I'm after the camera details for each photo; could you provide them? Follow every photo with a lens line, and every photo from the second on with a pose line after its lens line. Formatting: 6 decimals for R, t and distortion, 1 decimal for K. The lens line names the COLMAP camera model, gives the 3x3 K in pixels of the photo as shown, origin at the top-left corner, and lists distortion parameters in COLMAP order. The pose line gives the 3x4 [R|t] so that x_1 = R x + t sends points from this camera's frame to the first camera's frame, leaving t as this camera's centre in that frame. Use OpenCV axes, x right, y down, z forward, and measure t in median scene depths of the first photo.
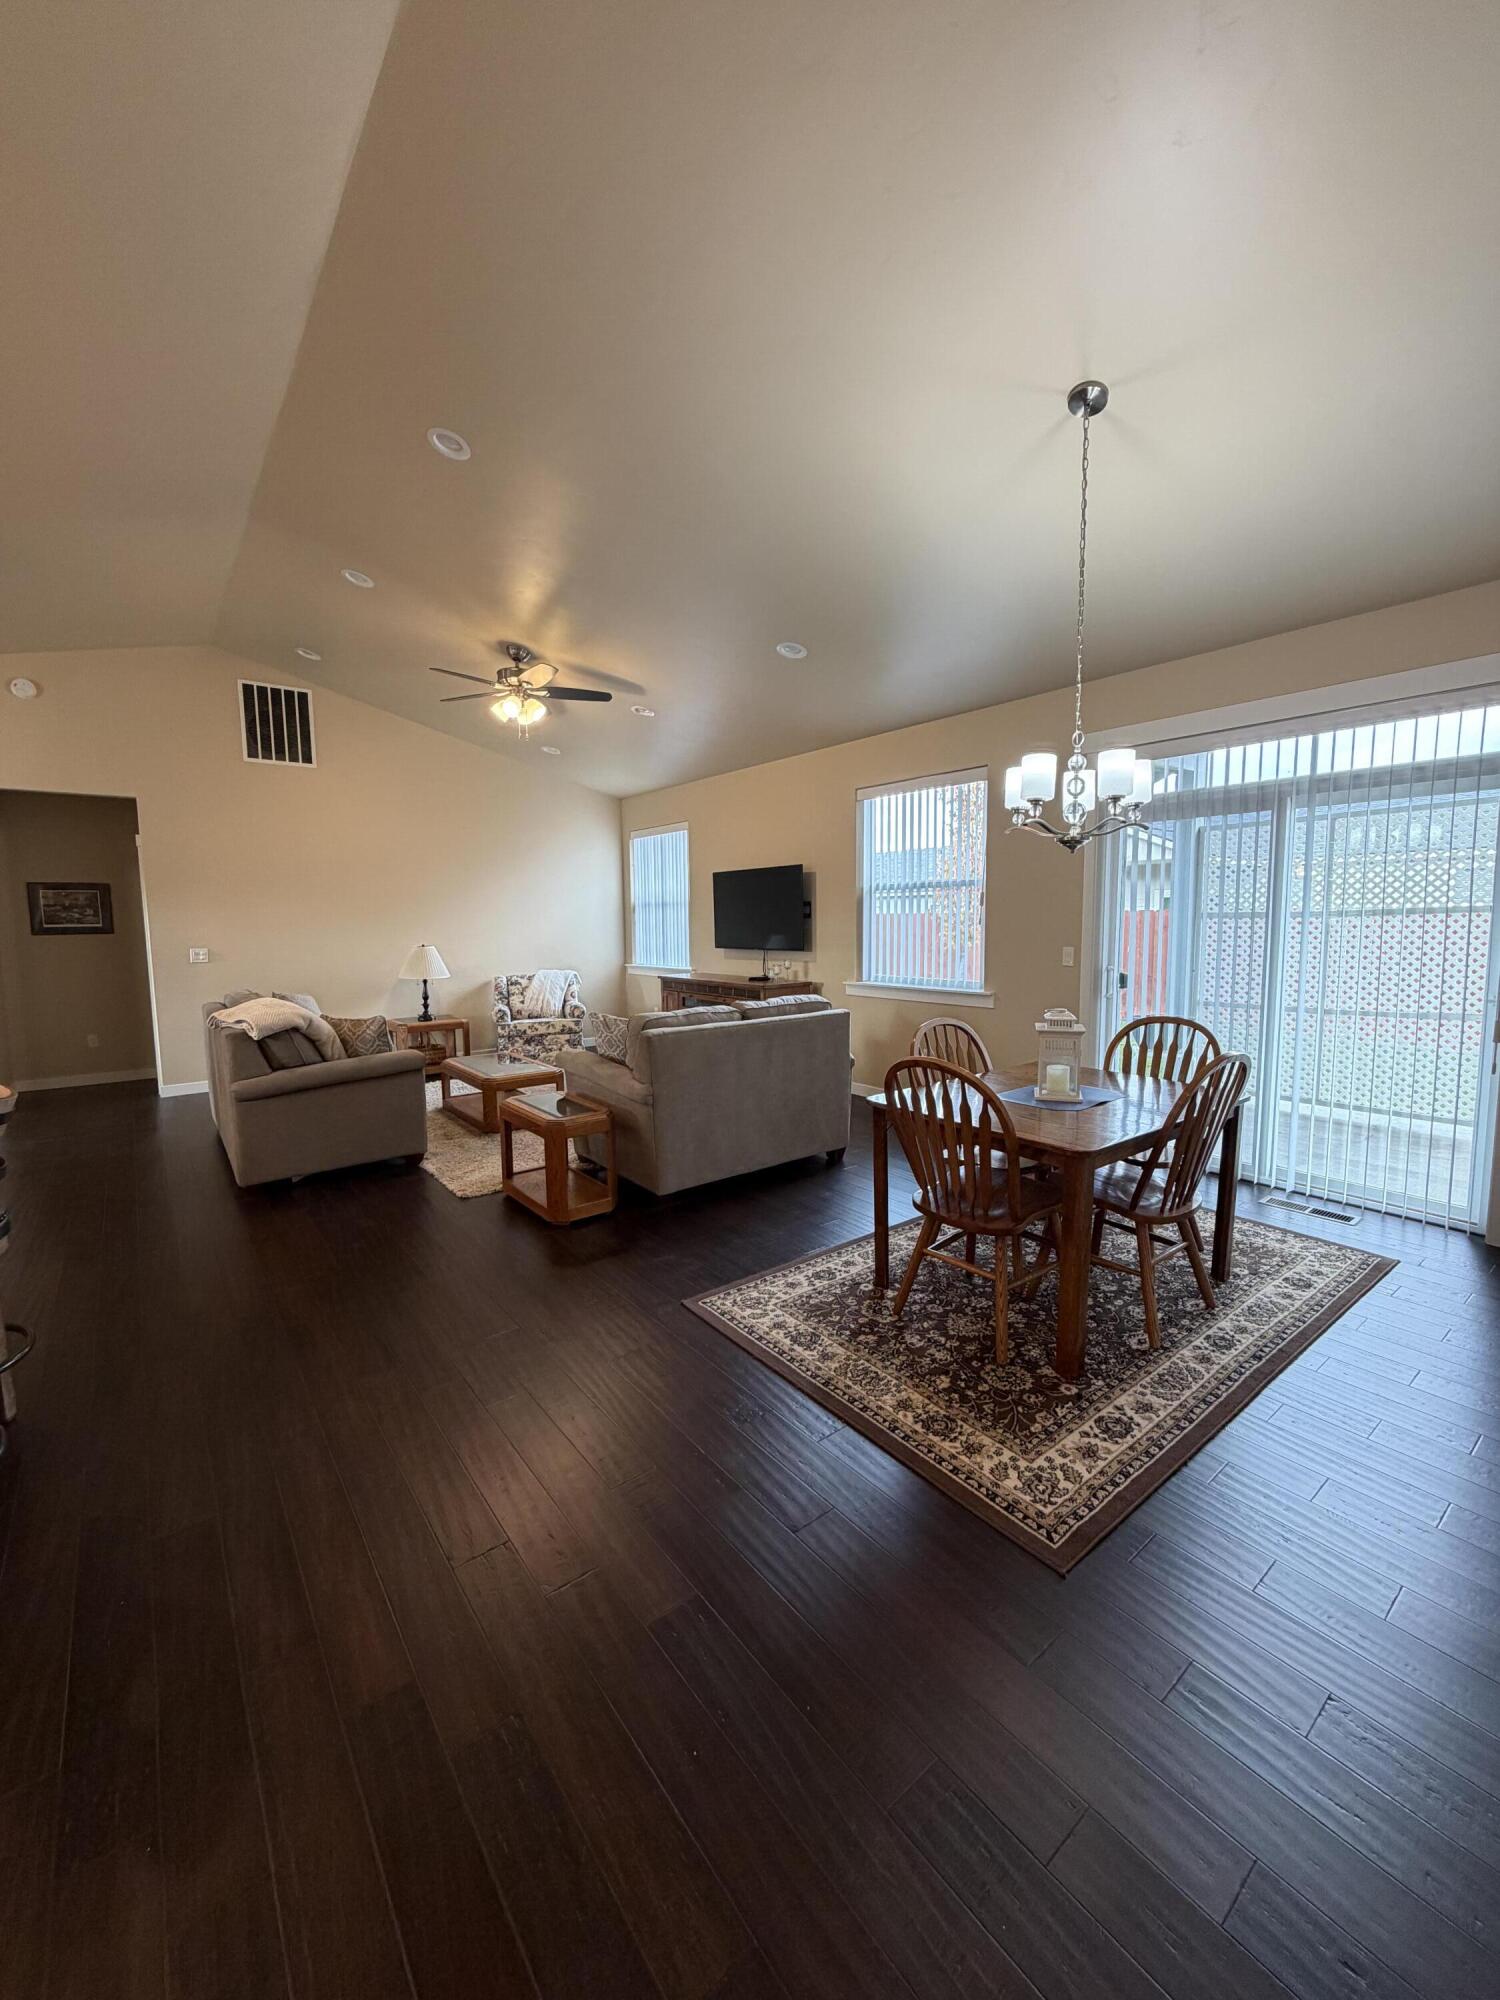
lens RADIAL K [[793.4, 0, 756.6], [0, 793.4, 994.2], [0, 0, 1]] dist [-0.000478, 0.000072]
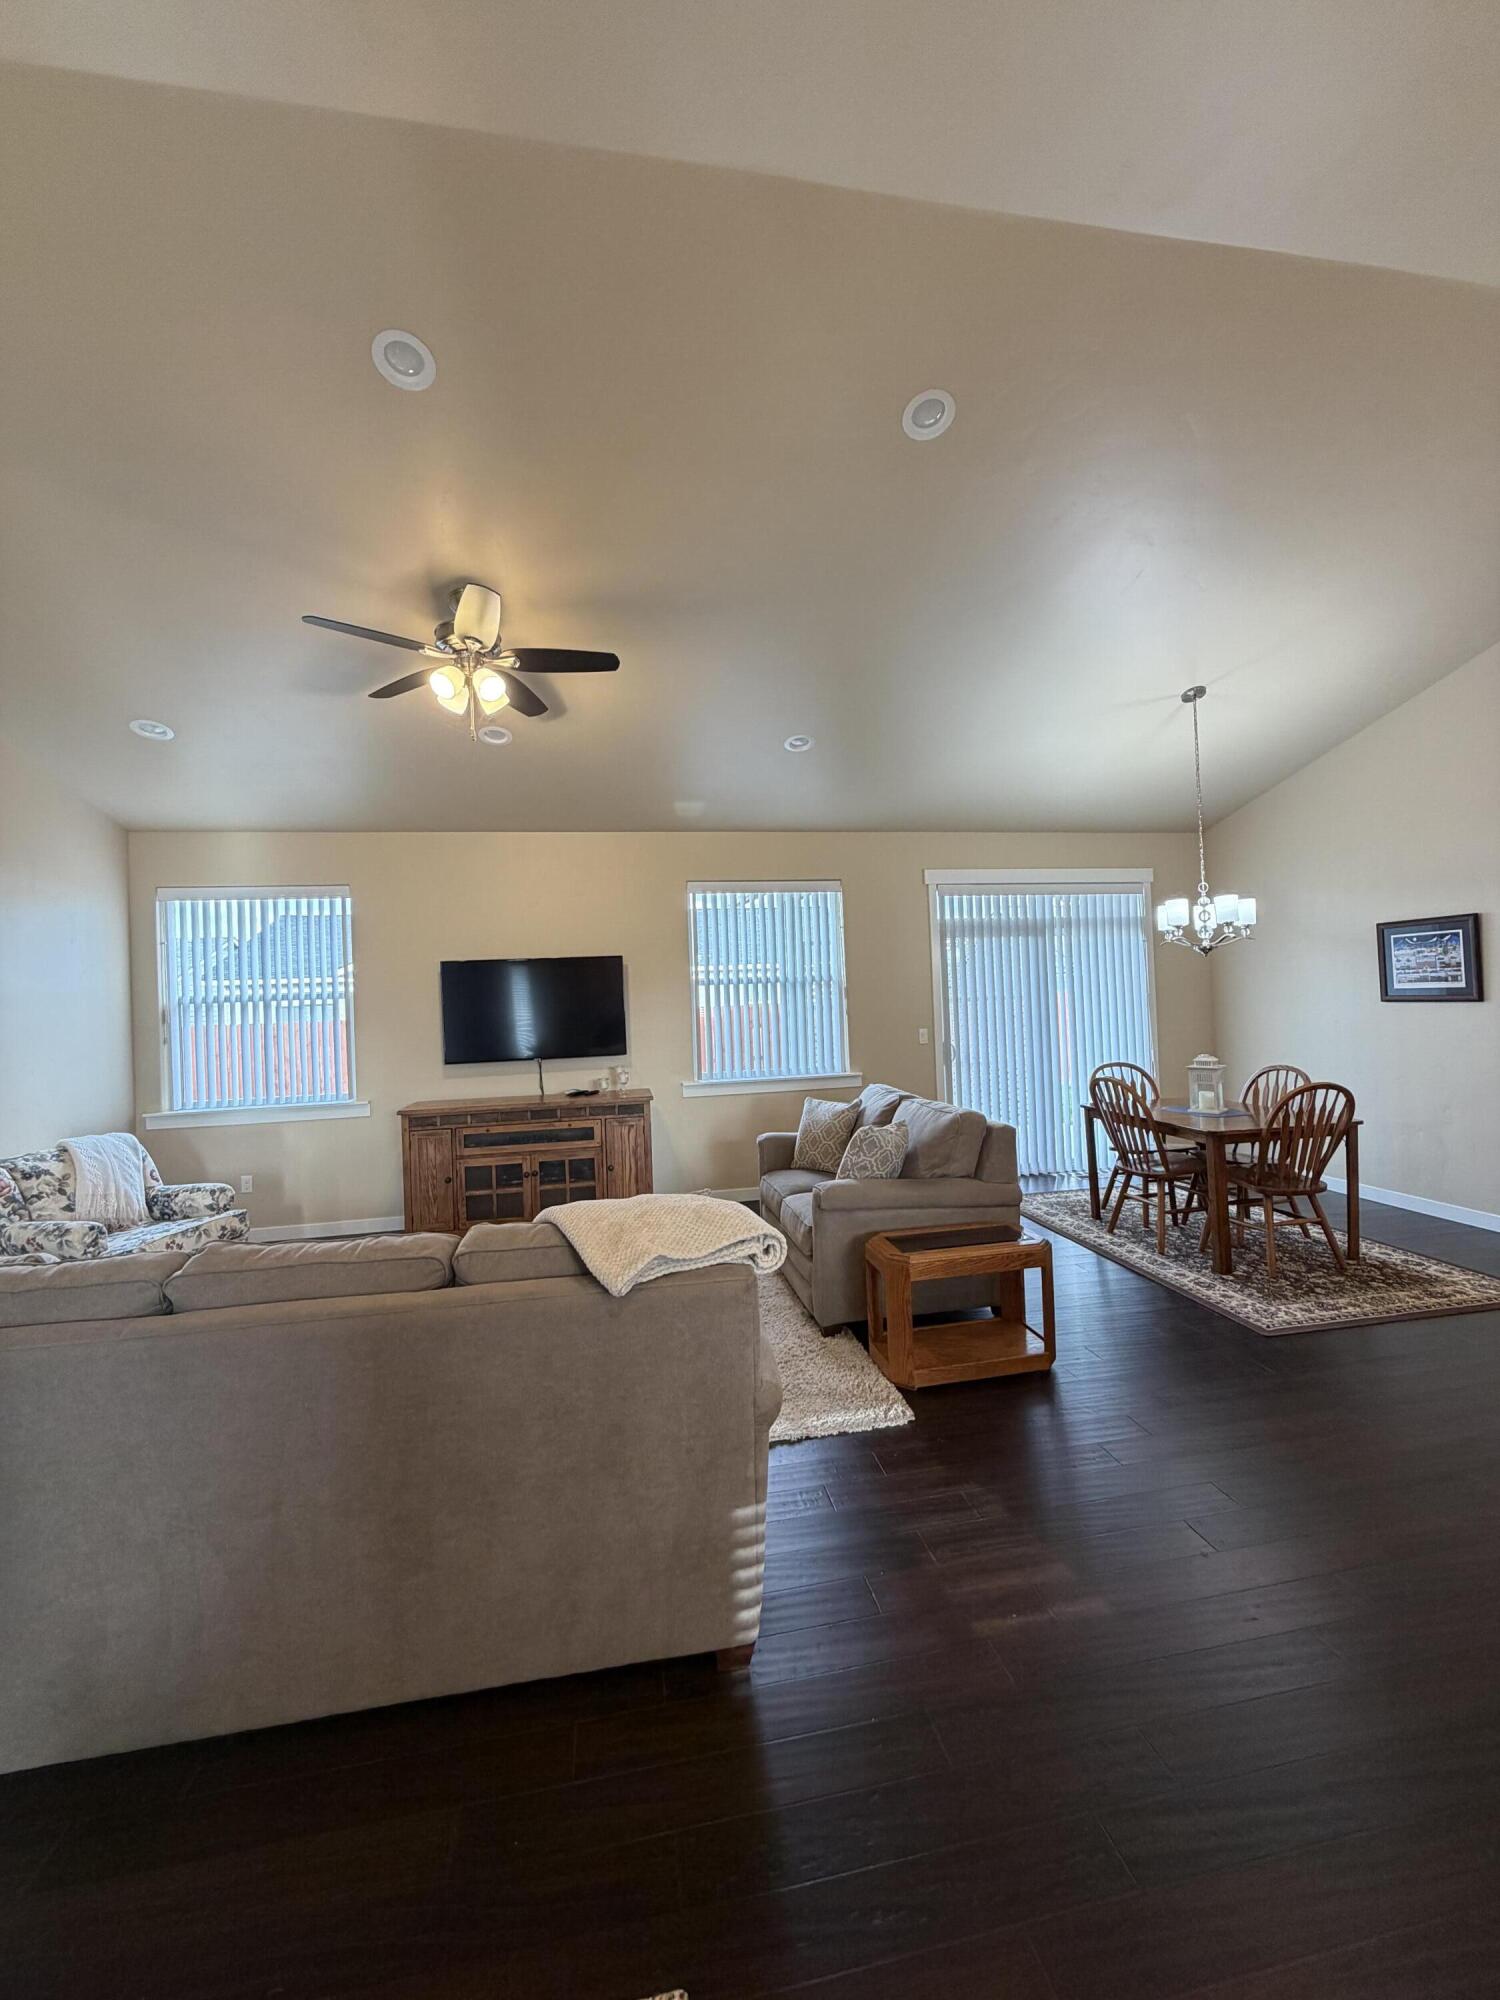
lens RADIAL K [[793.4, 0, 756.6], [0, 793.4, 994.2], [0, 0, 1]] dist [-0.000478, 0.000072]
pose [[0.466895, 0.003682, 0.884305, -1.437528], [0.117934, 0.990799, -0.066392, -0.101584], [-0.876413, 0.135288, 0.462165, 1.056978]]
